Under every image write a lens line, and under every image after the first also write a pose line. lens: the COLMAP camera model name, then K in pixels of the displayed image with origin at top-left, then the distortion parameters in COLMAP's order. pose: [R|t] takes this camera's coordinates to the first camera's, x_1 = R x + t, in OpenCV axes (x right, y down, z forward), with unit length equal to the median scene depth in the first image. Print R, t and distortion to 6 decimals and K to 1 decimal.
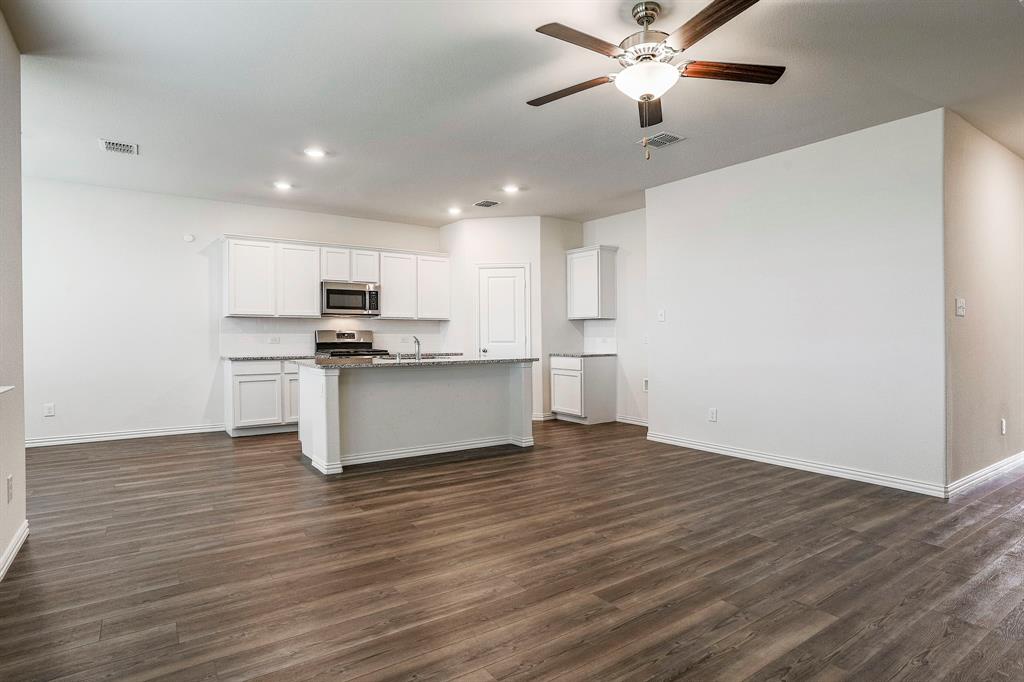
lens RADIAL K [[542.0, 0, 470.1], [0, 542.0, 329.8], [0, 0, 1]] dist [-0.025211, 0.014893]
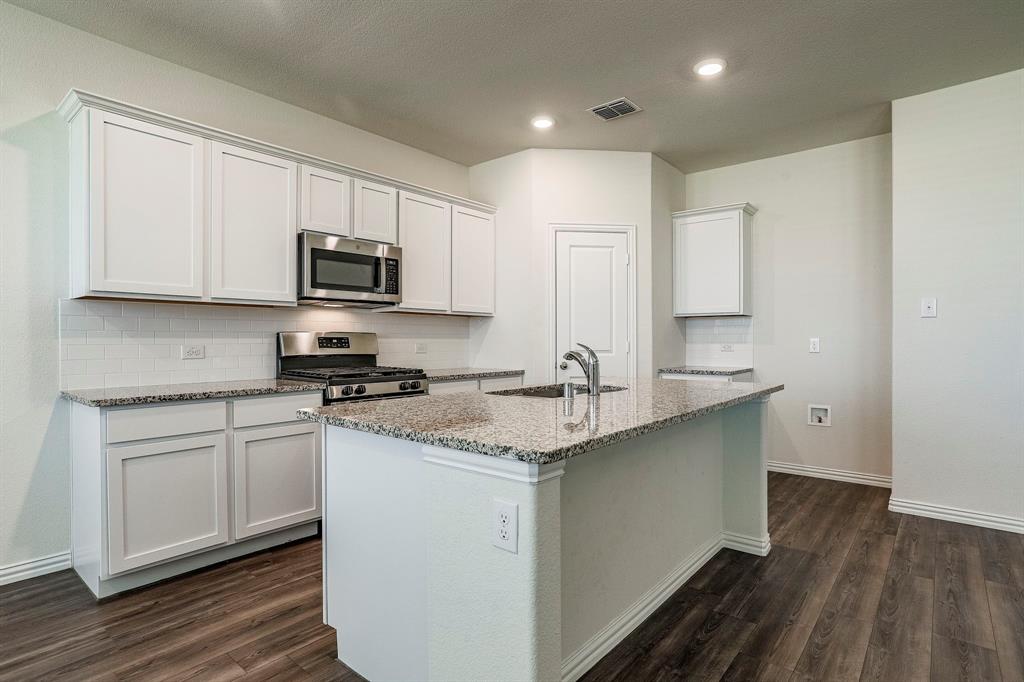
lens RADIAL K [[542.0, 0, 488.6], [0, 542.0, 329.5], [0, 0, 1]] dist [-0.025211, 0.014893]
pose [[0.963096, 0.003568, 0.269133, -0.231505], [-0.000578, 0.999937, -0.011191, 0.004402], [-0.269156, 0.010623, 0.963038, 0.461615]]
